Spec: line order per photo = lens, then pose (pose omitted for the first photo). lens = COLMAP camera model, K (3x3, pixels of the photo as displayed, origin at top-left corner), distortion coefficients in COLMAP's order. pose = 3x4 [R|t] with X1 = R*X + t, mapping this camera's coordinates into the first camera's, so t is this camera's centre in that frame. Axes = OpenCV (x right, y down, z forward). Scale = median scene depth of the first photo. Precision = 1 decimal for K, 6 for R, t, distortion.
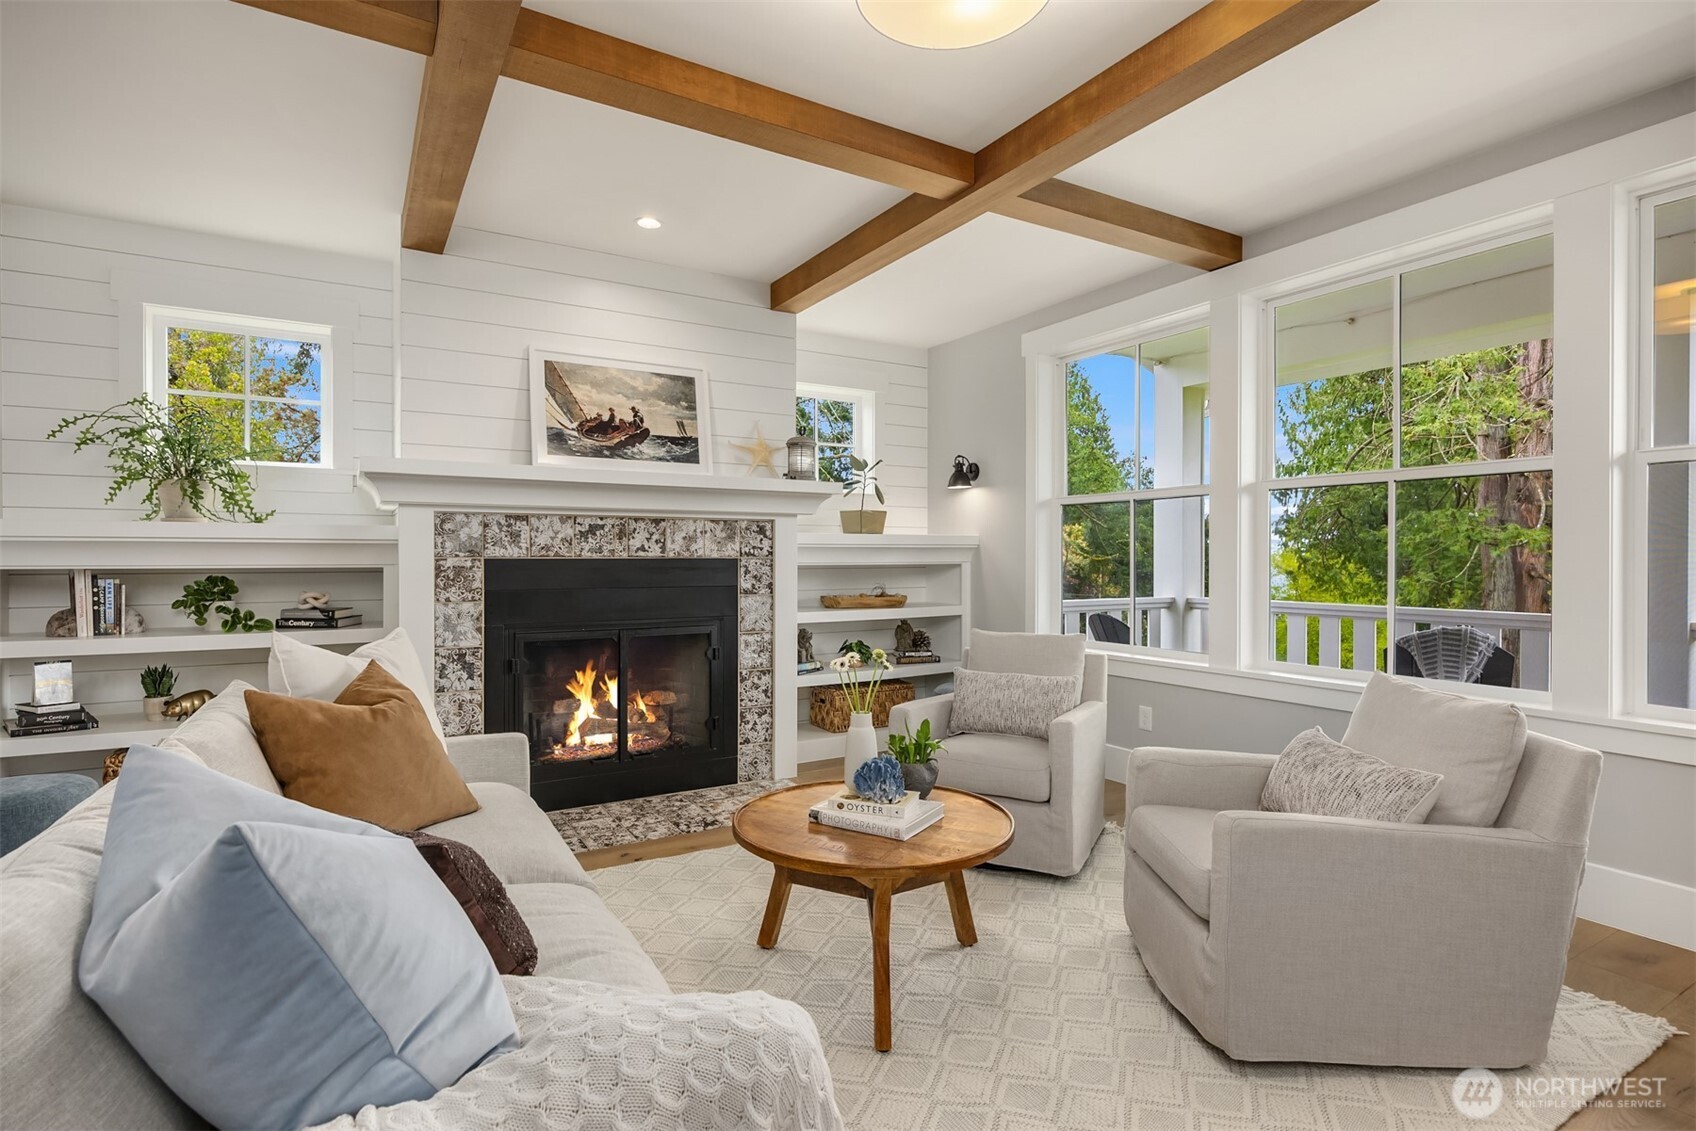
lens RADIAL K [[852.8, 0, 861.6], [0, 852.8, 573.0], [0, 0, 1]] dist [0.002201, -0.002116]
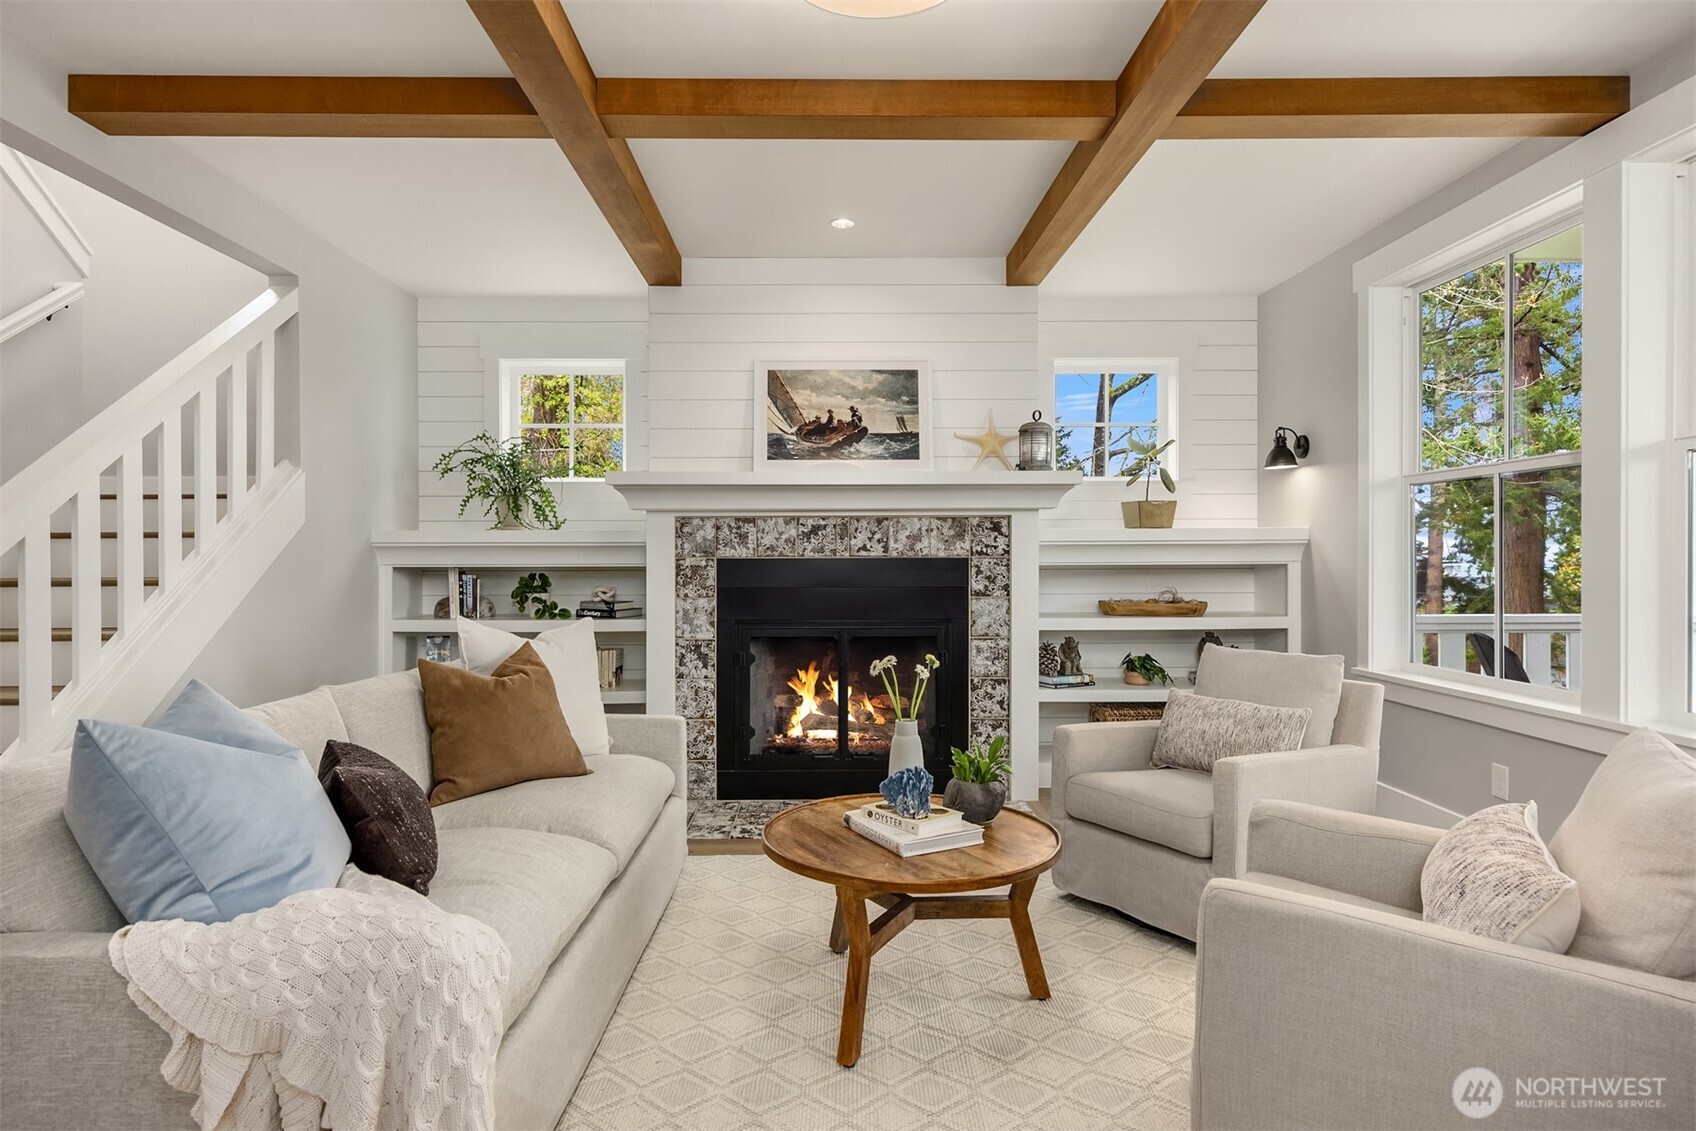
lens RADIAL K [[958.0, 0, 839.6], [0, 958.0, 573.1], [0, 0, 1]] dist [0.012056, -0.002592]
pose [[0.855836, 0.006234, -0.517210, 0.315935], [-0.006769, 0.999977, 0.000852, -0.000361], [0.517203, 0.002772, 0.855858, 0.032327]]
